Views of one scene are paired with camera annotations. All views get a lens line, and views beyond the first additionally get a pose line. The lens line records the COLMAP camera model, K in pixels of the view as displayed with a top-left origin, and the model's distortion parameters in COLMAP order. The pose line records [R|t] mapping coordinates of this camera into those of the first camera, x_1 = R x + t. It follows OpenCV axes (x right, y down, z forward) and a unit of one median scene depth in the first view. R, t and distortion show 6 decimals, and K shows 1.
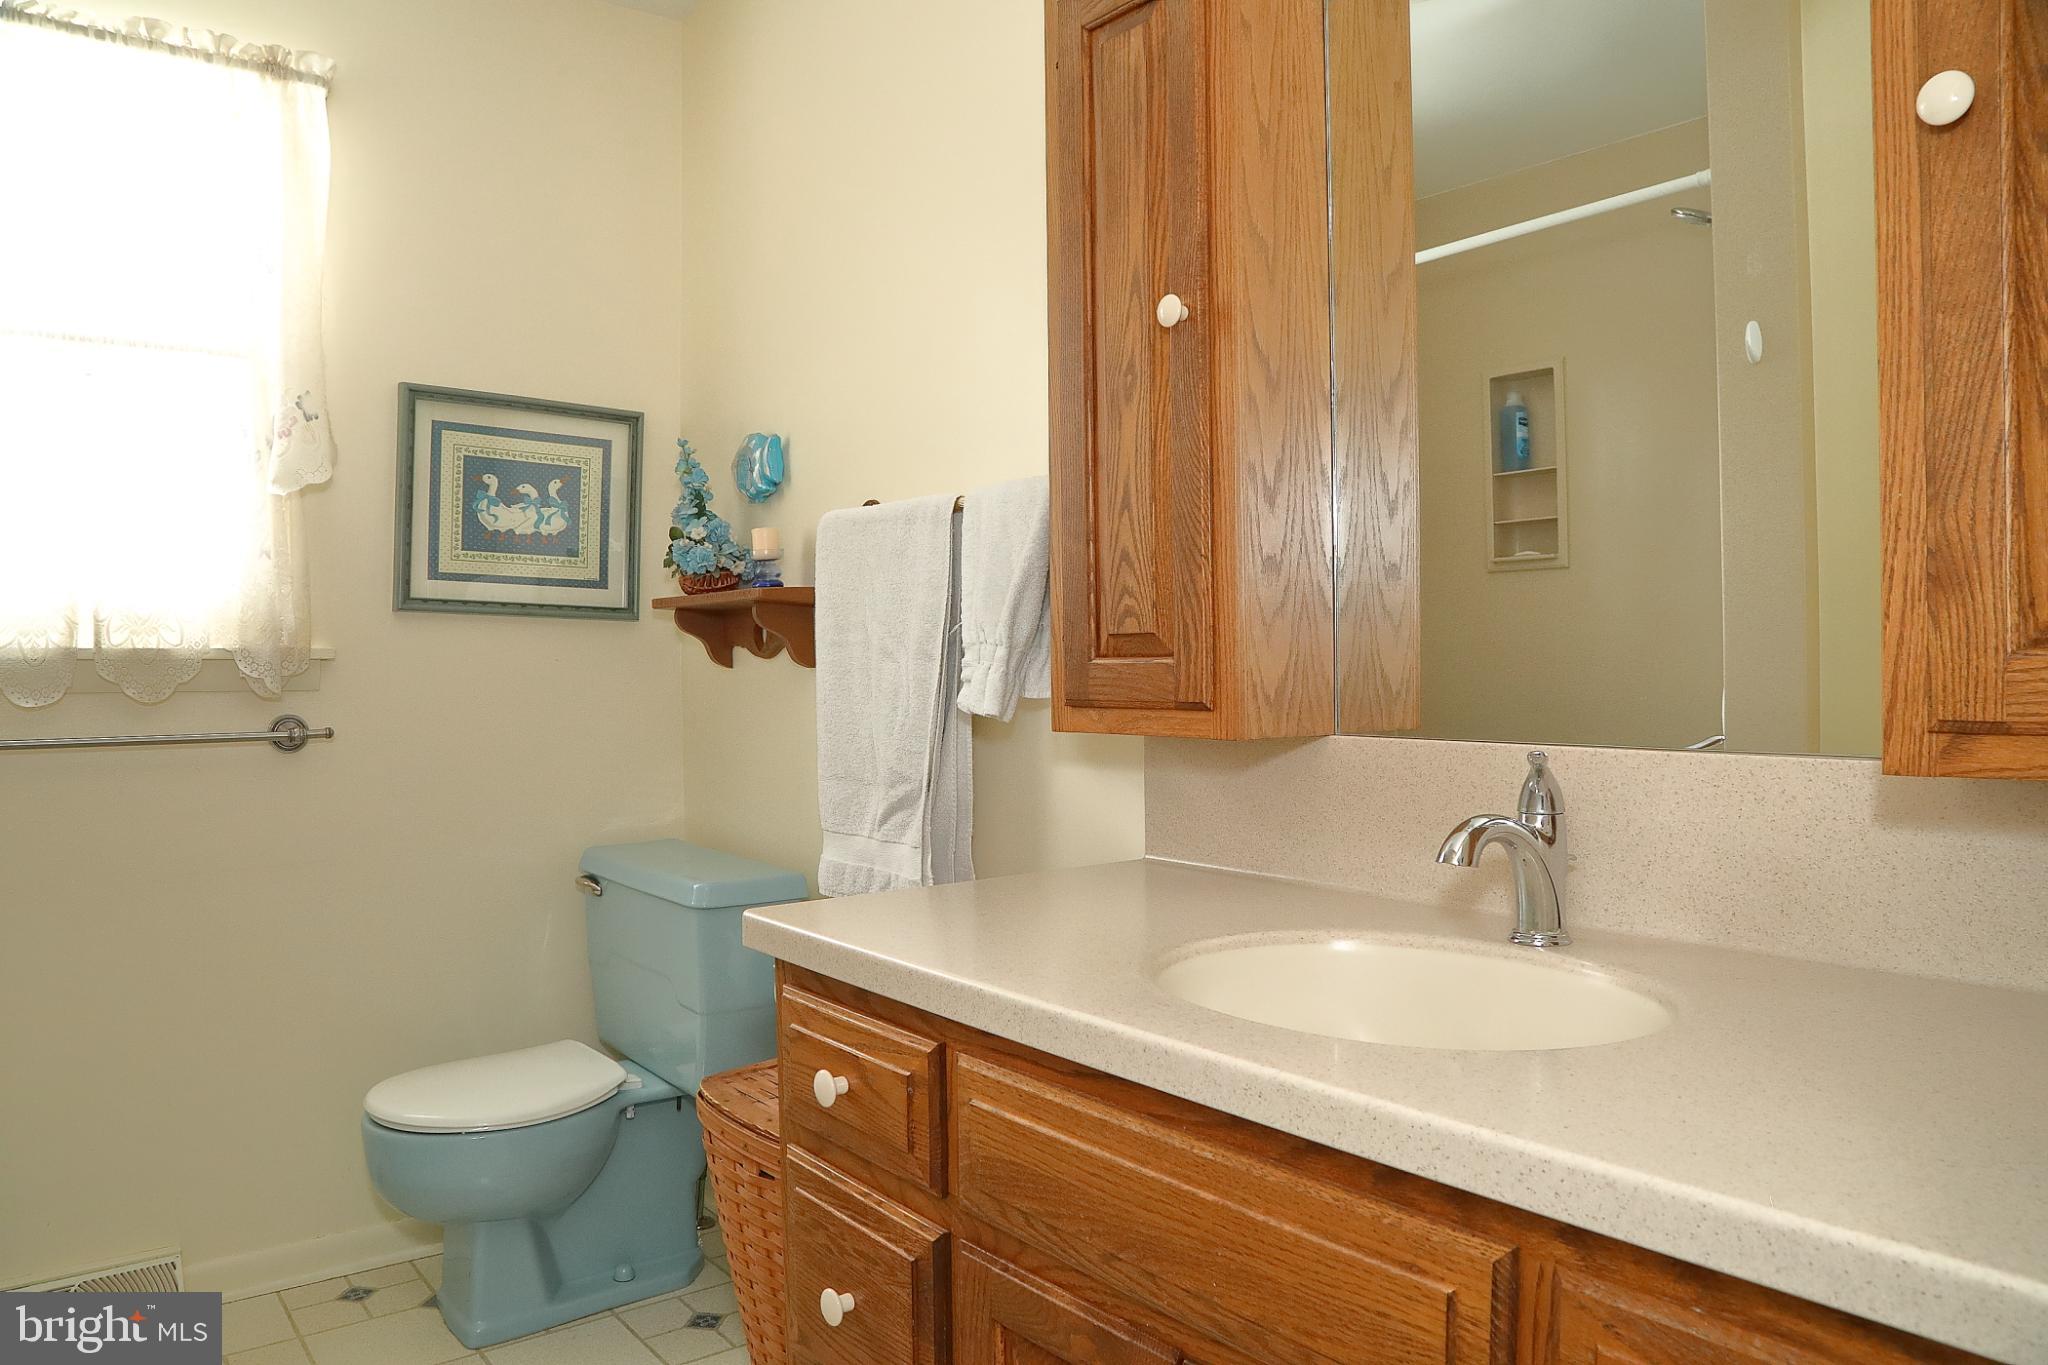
lens RADIAL K [[1400.8, 0, 1004.9], [0, 1400.8, 690.0], [0, 0, 1]] dist [-0.121404, 0.065829]
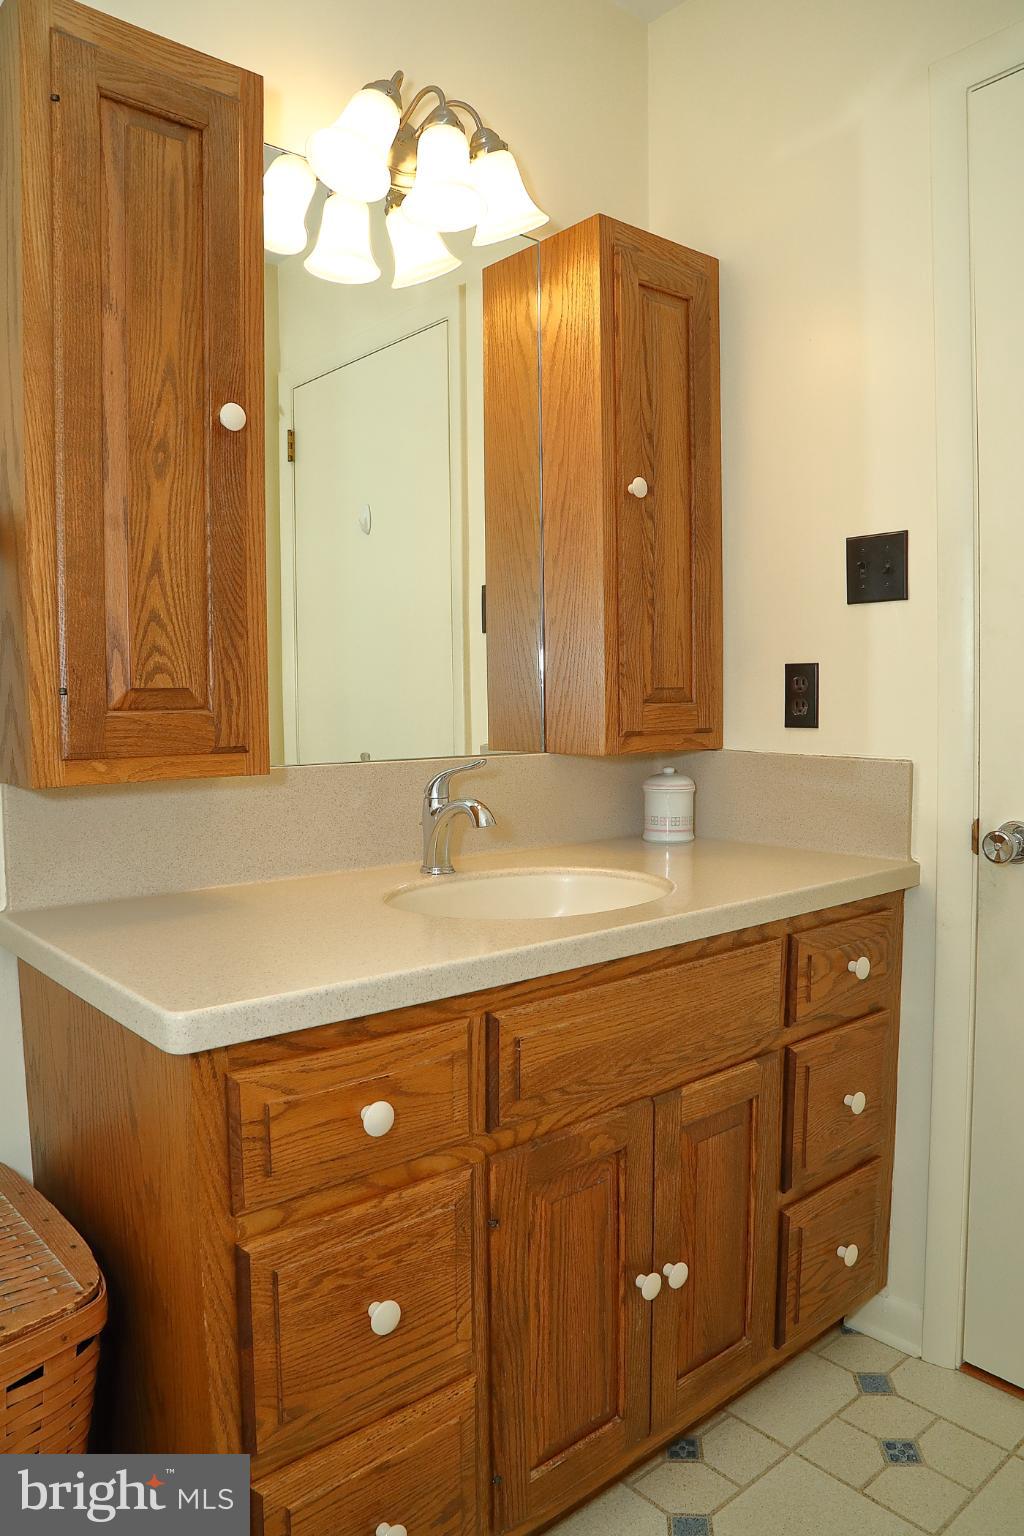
lens RADIAL K [[1050.6, 0, 514.8], [0, 1050.6, 780.7], [0, 0, 1]] dist [-0.121404, 0.065829]
pose [[-0.037690, -0.061478, 0.997397, -0.745176], [0.034832, 0.997418, 0.062795, -0.009517], [-0.998682, 0.037108, -0.035451, 0.760205]]
